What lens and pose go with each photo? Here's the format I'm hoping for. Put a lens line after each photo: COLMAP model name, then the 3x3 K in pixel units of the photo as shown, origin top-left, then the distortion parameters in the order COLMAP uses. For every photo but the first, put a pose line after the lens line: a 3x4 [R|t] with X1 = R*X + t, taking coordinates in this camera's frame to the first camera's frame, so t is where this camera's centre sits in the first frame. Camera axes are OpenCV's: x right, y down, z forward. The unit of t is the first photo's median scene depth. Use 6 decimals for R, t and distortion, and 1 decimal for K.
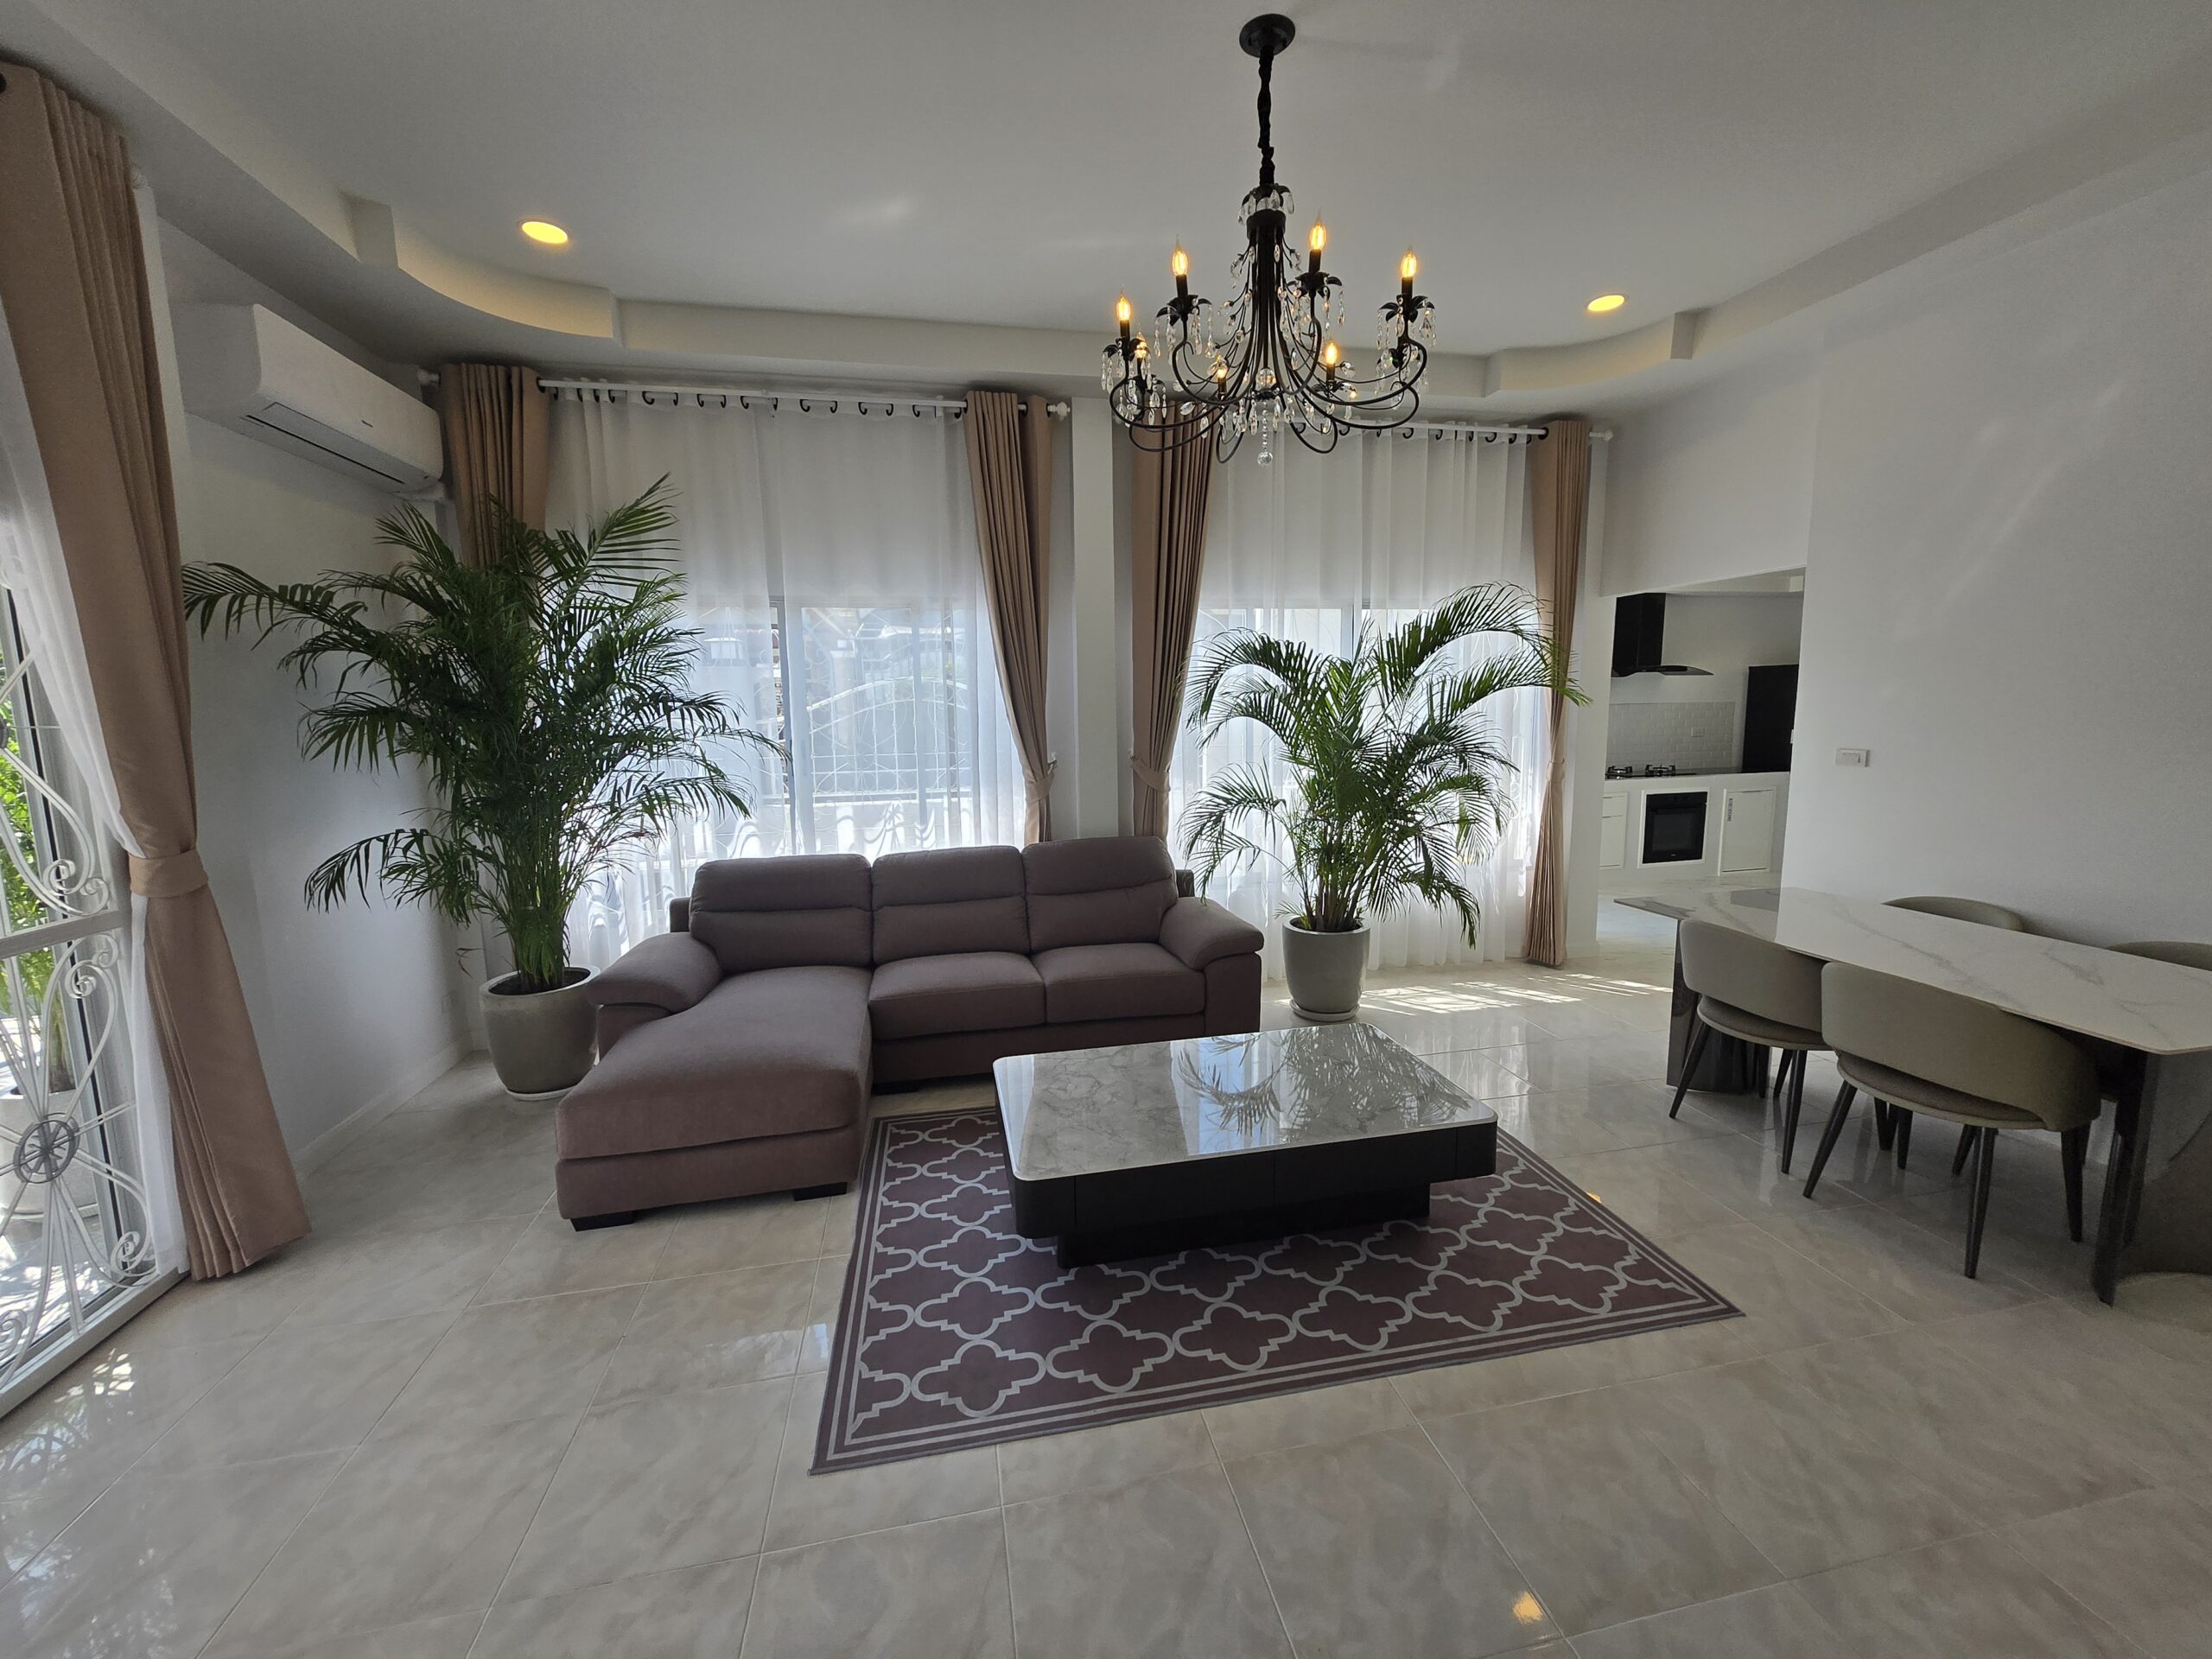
lens RADIAL K [[868.6, 0, 1104.9], [0, 868.6, 821.5], [0, 0, 1]] dist [-0.000622, -0.000045]
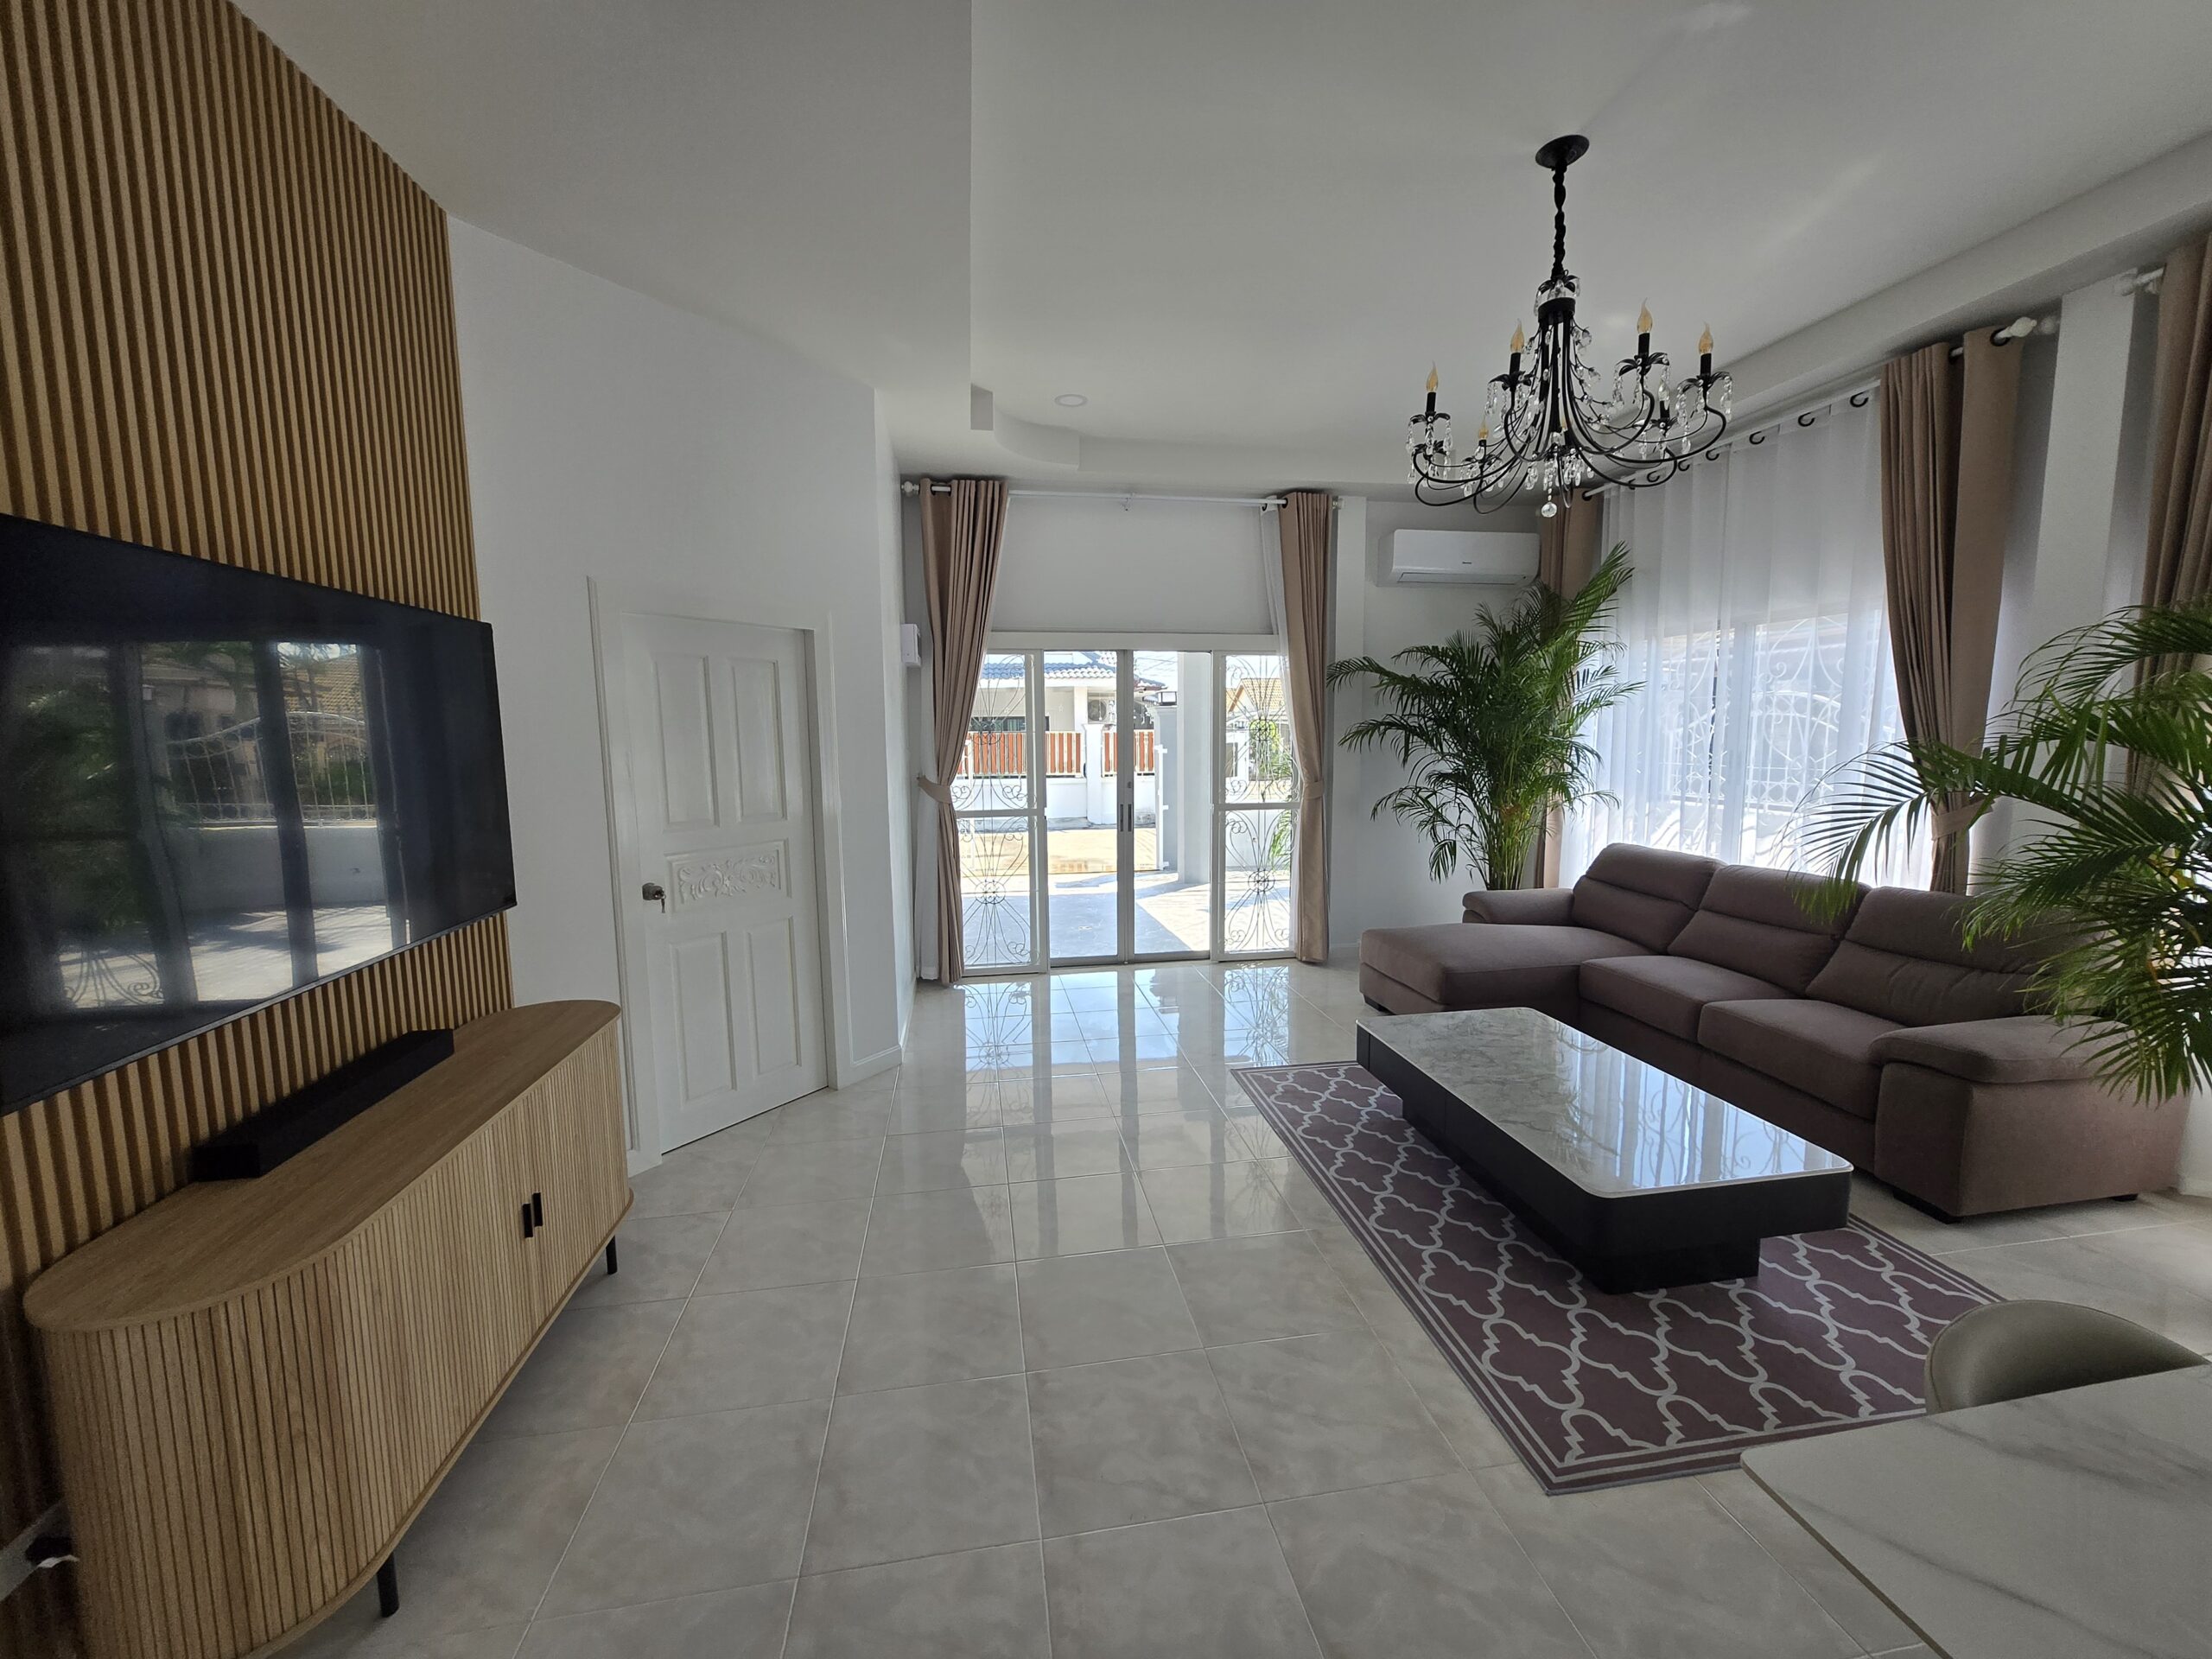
lens RADIAL K [[868.6, 0, 1104.9], [0, 868.6, 821.5], [0, 0, 1]] dist [-0.000622, -0.000045]
pose [[-0.036305, 0.121384, -0.991941, 1.310268], [-0.130499, 0.983521, 0.125130, -0.072631], [0.990784, 0.133990, -0.019867, 0.478175]]
